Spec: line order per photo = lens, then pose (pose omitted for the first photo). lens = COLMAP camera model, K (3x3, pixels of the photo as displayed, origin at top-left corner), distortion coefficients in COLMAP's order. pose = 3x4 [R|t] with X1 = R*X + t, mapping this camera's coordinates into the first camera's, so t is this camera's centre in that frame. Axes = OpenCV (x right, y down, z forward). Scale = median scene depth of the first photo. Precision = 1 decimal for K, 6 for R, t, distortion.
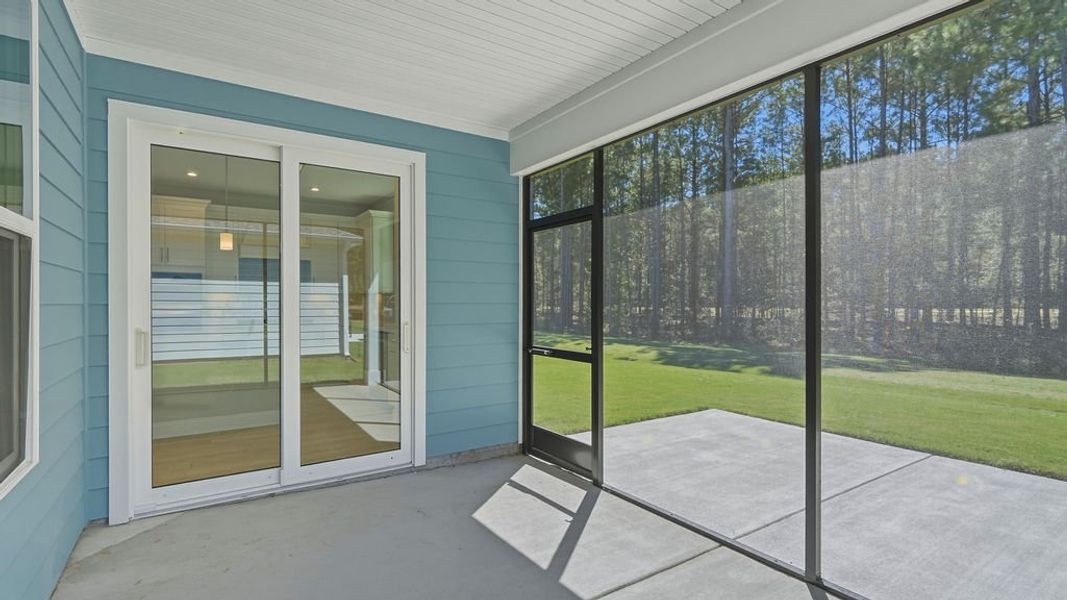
lens RADIAL K [[484.8, 0, 536.8], [0, 484.8, 297.3], [0, 0, 1]] dist [0.003514, -0.001334]
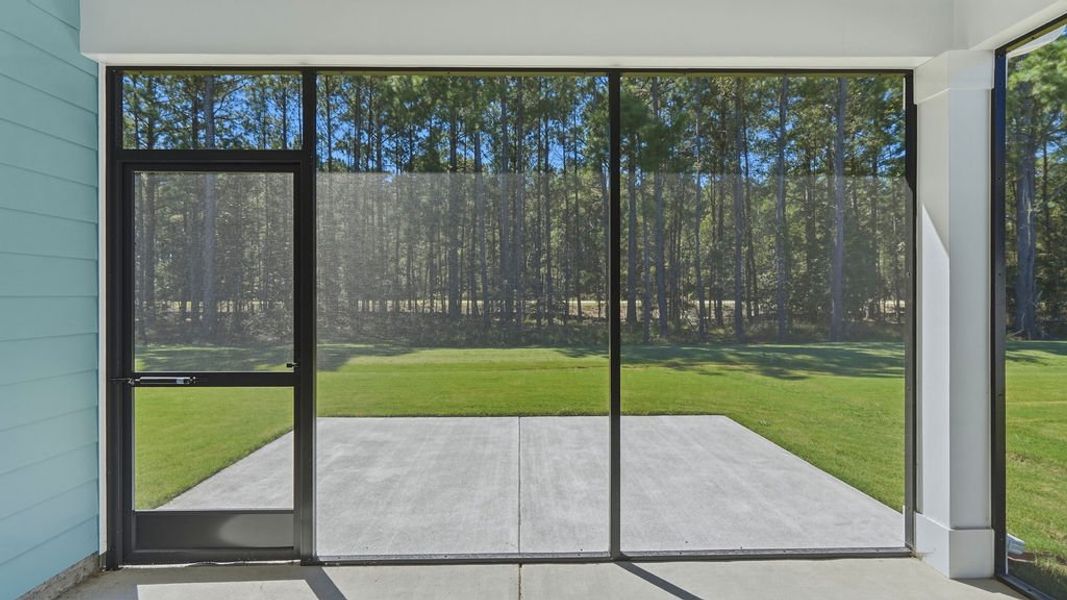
lens RADIAL K [[484.8, 0, 524.8], [0, 484.8, 300.3], [0, 0, 1]] dist [0.003514, -0.001334]
pose [[0.562281, -0.009044, 0.826897, -0.234303], [-0.007622, 0.999841, 0.016118, 0.003025], [-0.826911, -0.015366, 0.562123, 0.324011]]
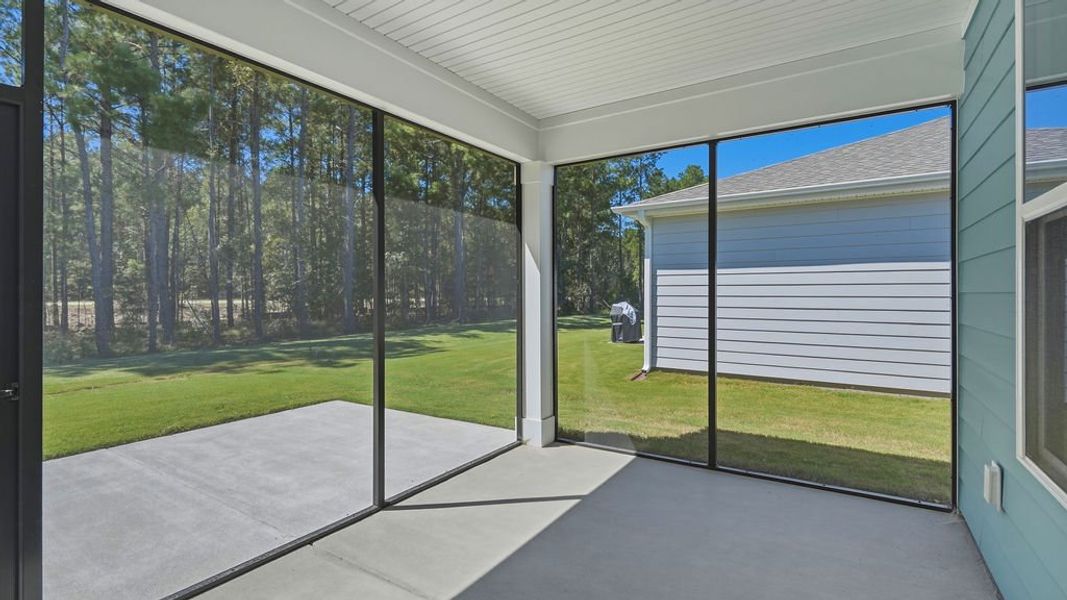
lens RADIAL K [[484.8, 0, 515.7], [0, 484.8, 298.8], [0, 0, 1]] dist [0.003514, -0.001334]
pose [[-0.341221, -0.009025, 0.939940, -0.436478], [-0.008898, 0.999940, 0.006371, 0.007795], [-0.939941, -0.006190, -0.341281, 0.622752]]
